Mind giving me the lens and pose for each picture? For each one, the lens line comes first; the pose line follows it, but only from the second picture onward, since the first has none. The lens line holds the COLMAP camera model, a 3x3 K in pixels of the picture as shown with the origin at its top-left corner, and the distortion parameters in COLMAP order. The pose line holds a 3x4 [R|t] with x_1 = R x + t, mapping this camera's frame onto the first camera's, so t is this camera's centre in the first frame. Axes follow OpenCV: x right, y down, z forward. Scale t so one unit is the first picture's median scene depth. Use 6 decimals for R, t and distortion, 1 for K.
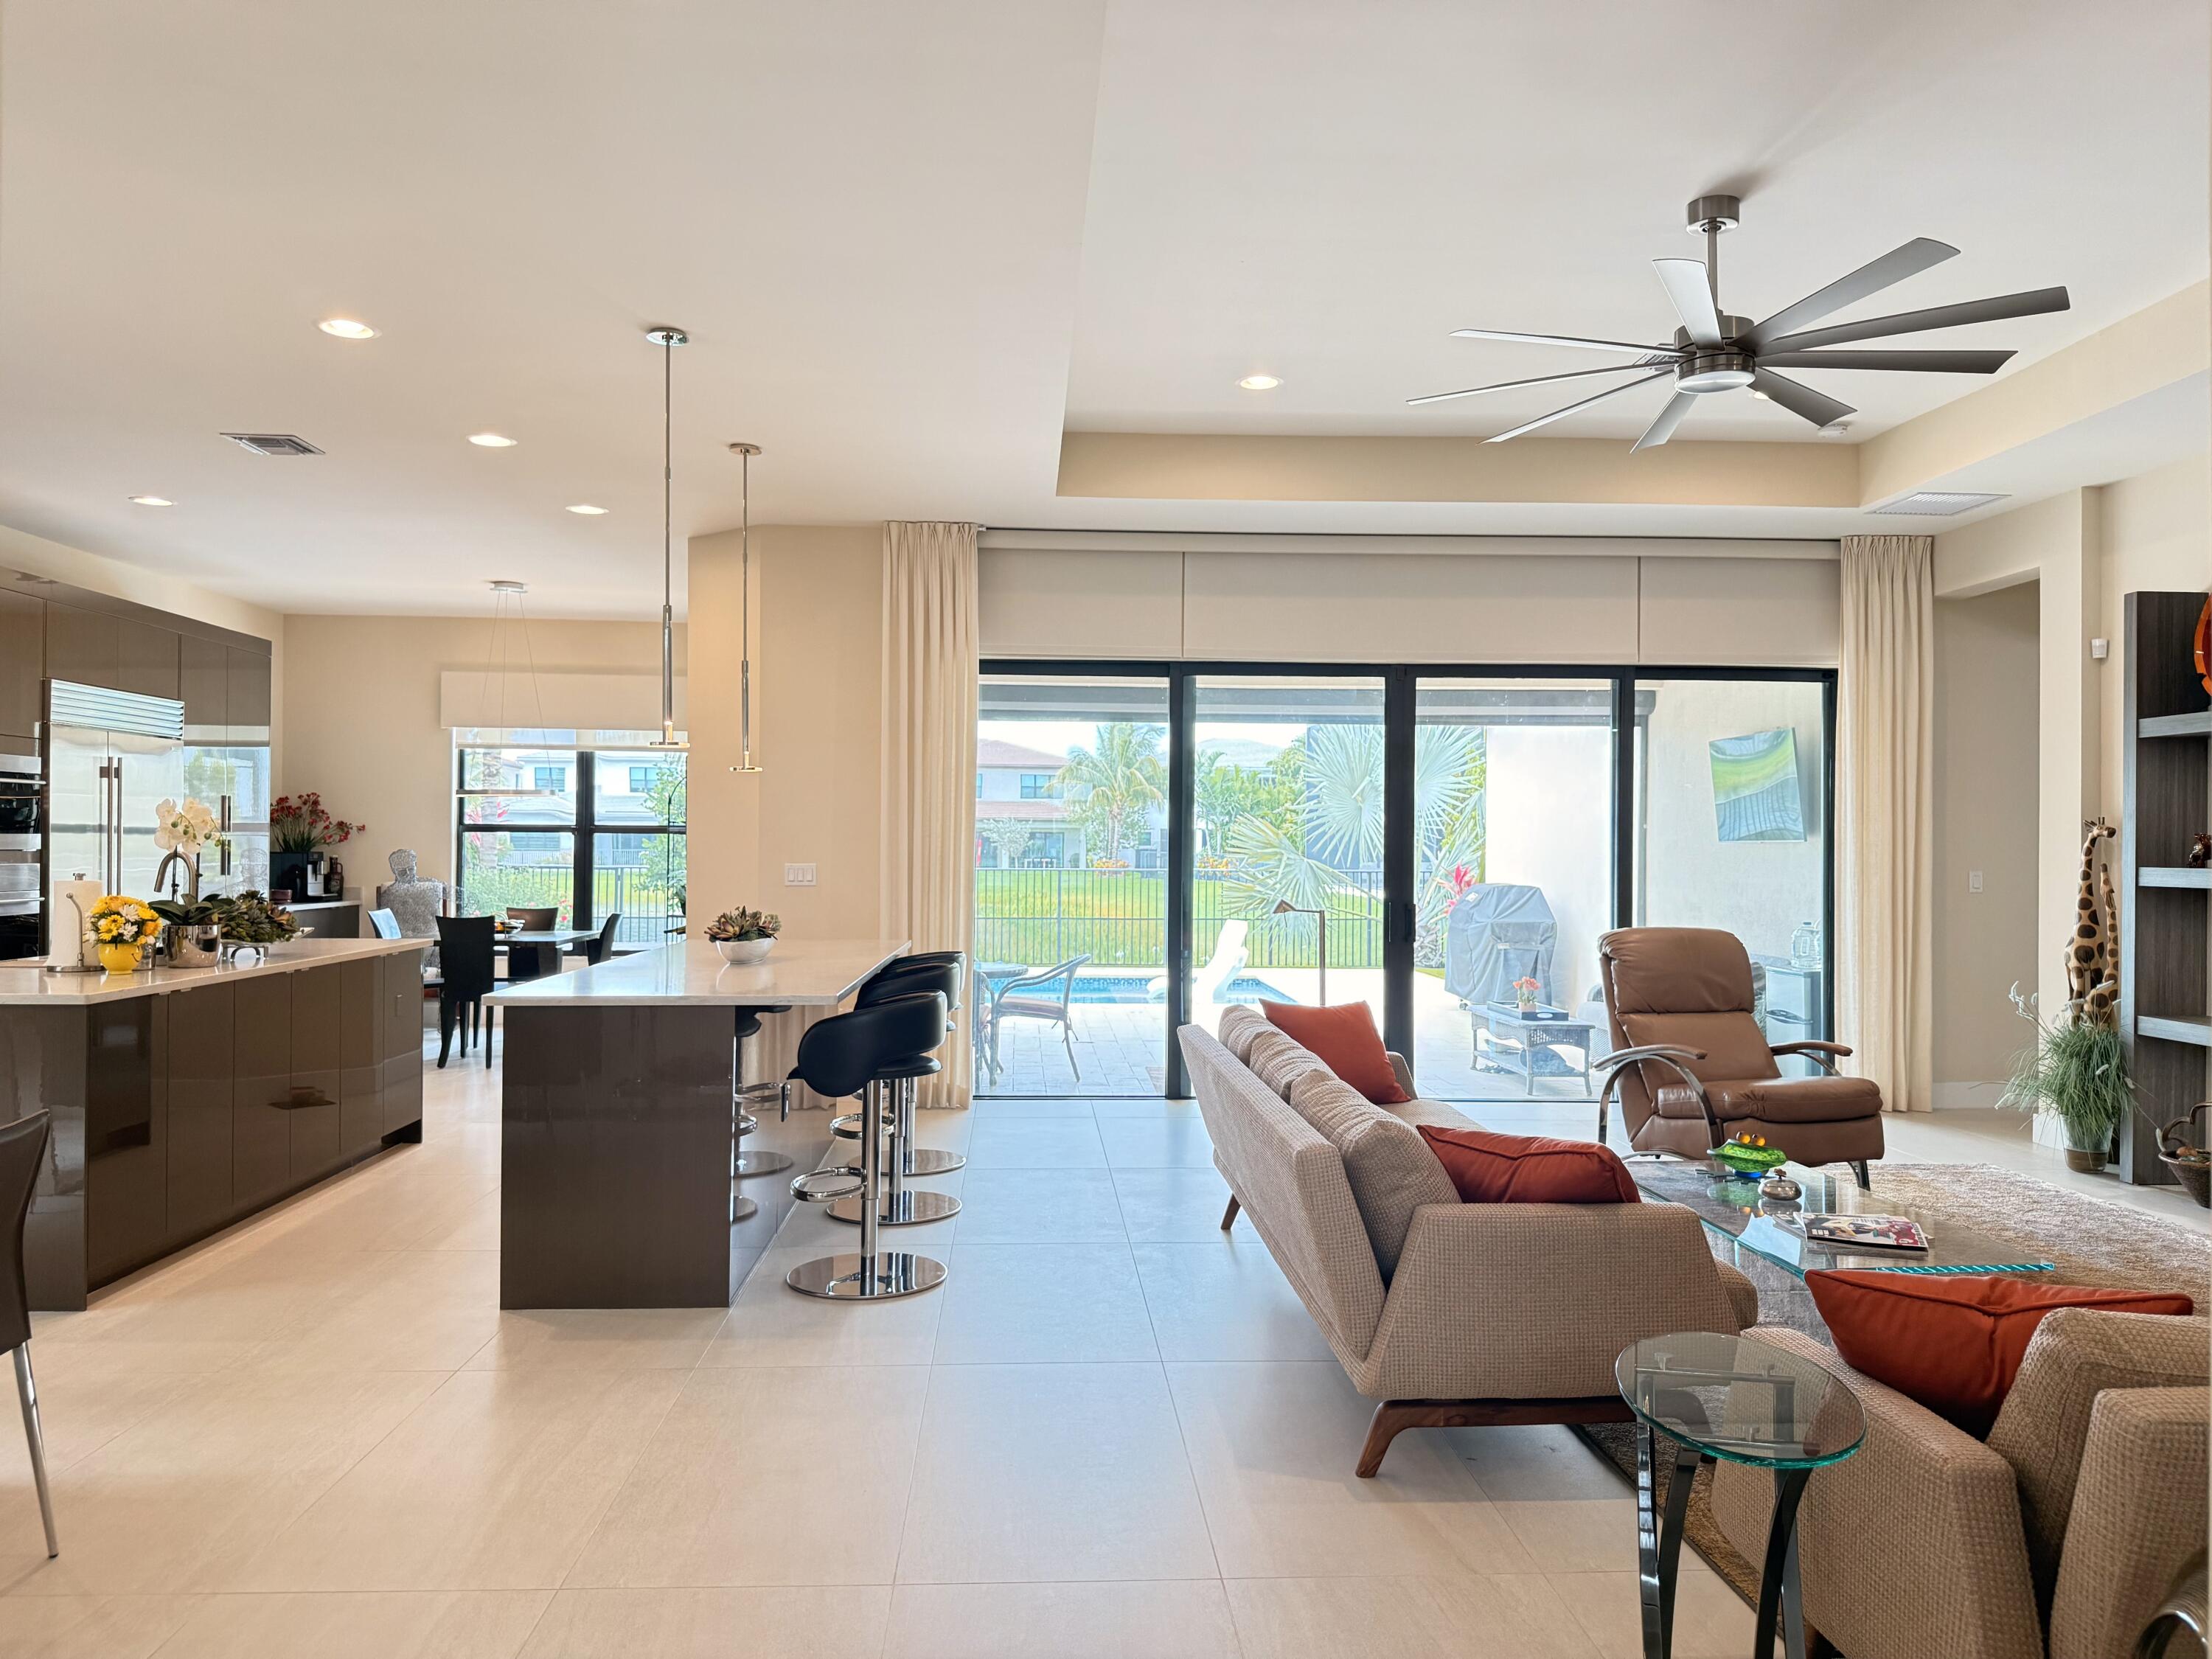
lens RADIAL K [[1544.0, 0, 1090.2], [0, 1544.0, 832.7], [0, 0, 1]] dist [0.077627, -0.115009]
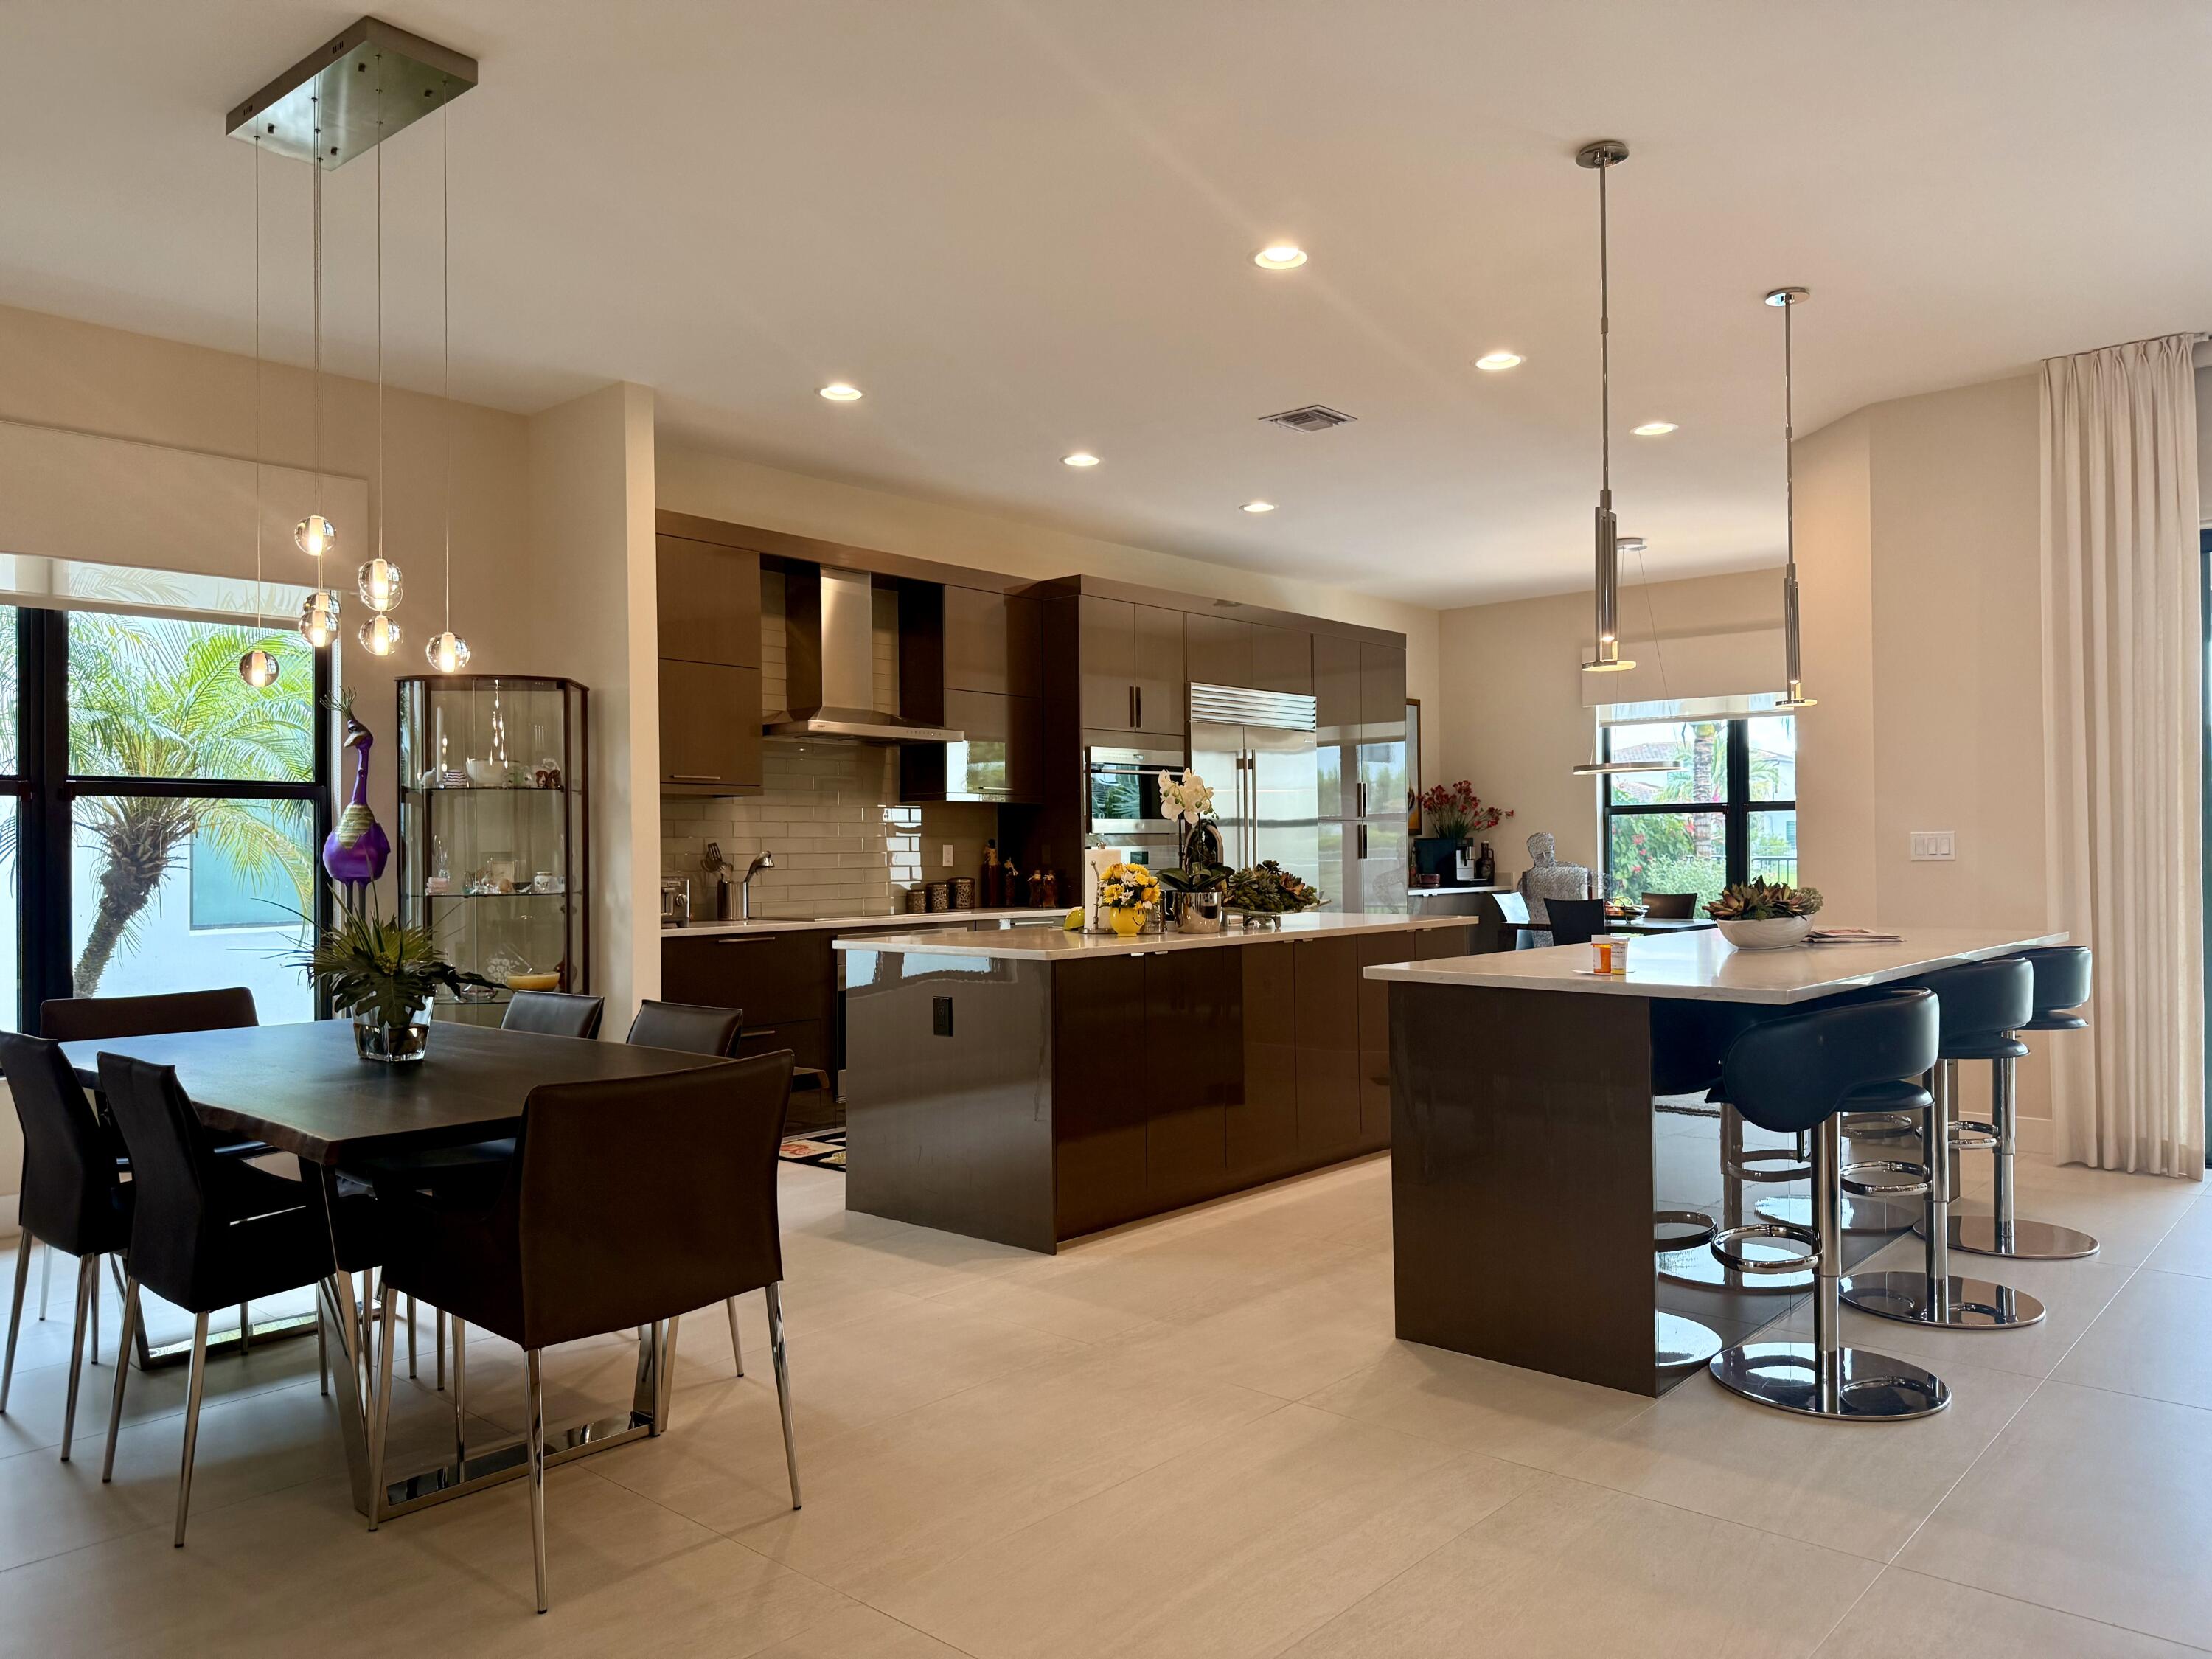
lens RADIAL K [[1544.0, 0, 1090.2], [0, 1544.0, 832.7], [0, 0, 1]] dist [0.077627, -0.115009]
pose [[0.707799, -0.023145, -0.706035, 0.061411], [0.022600, 0.999693, -0.010114, 0.018710], [0.706052, -0.008798, 0.708105, 0.153080]]
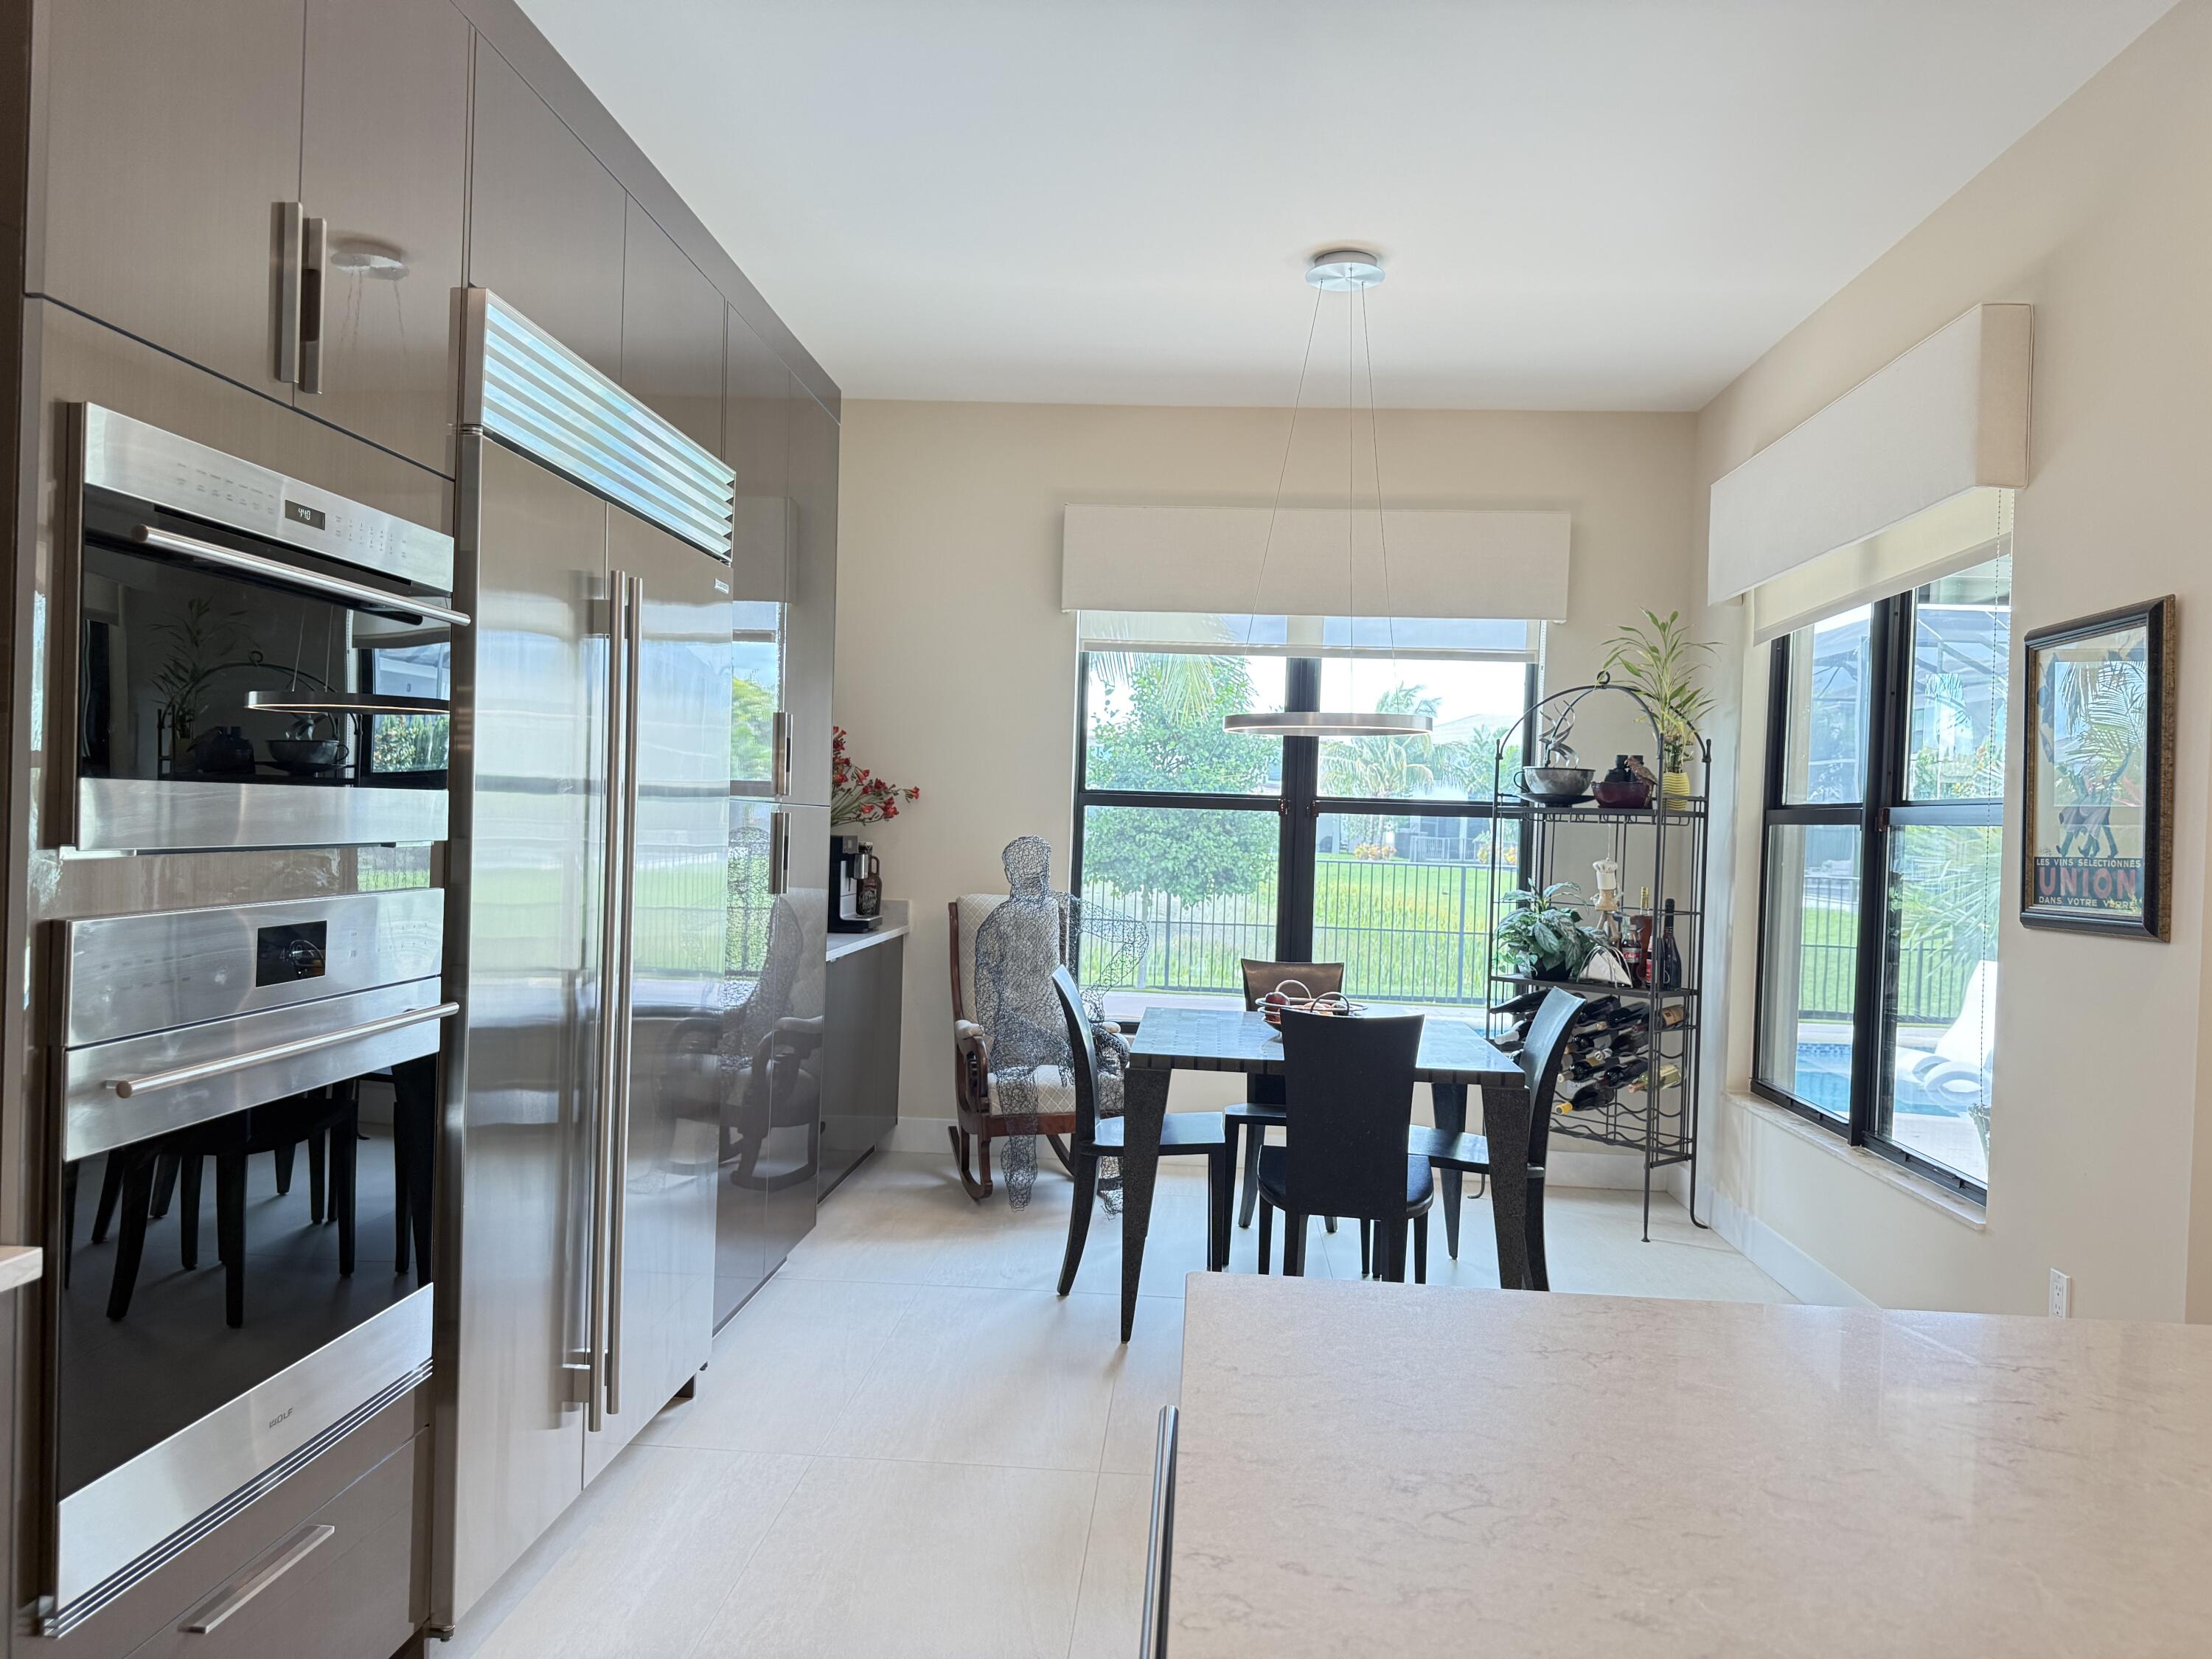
lens RADIAL K [[1538.6, 0, 1106.2], [0, 1538.6, 834.3], [0, 0, 1]] dist [0.162956, -0.232074]
pose [[0.993168, 0.025479, -0.113875, -0.477463], [-0.023665, 0.999571, 0.017253, 0.000364], [0.114266, -0.014440, 0.993345, 0.666161]]
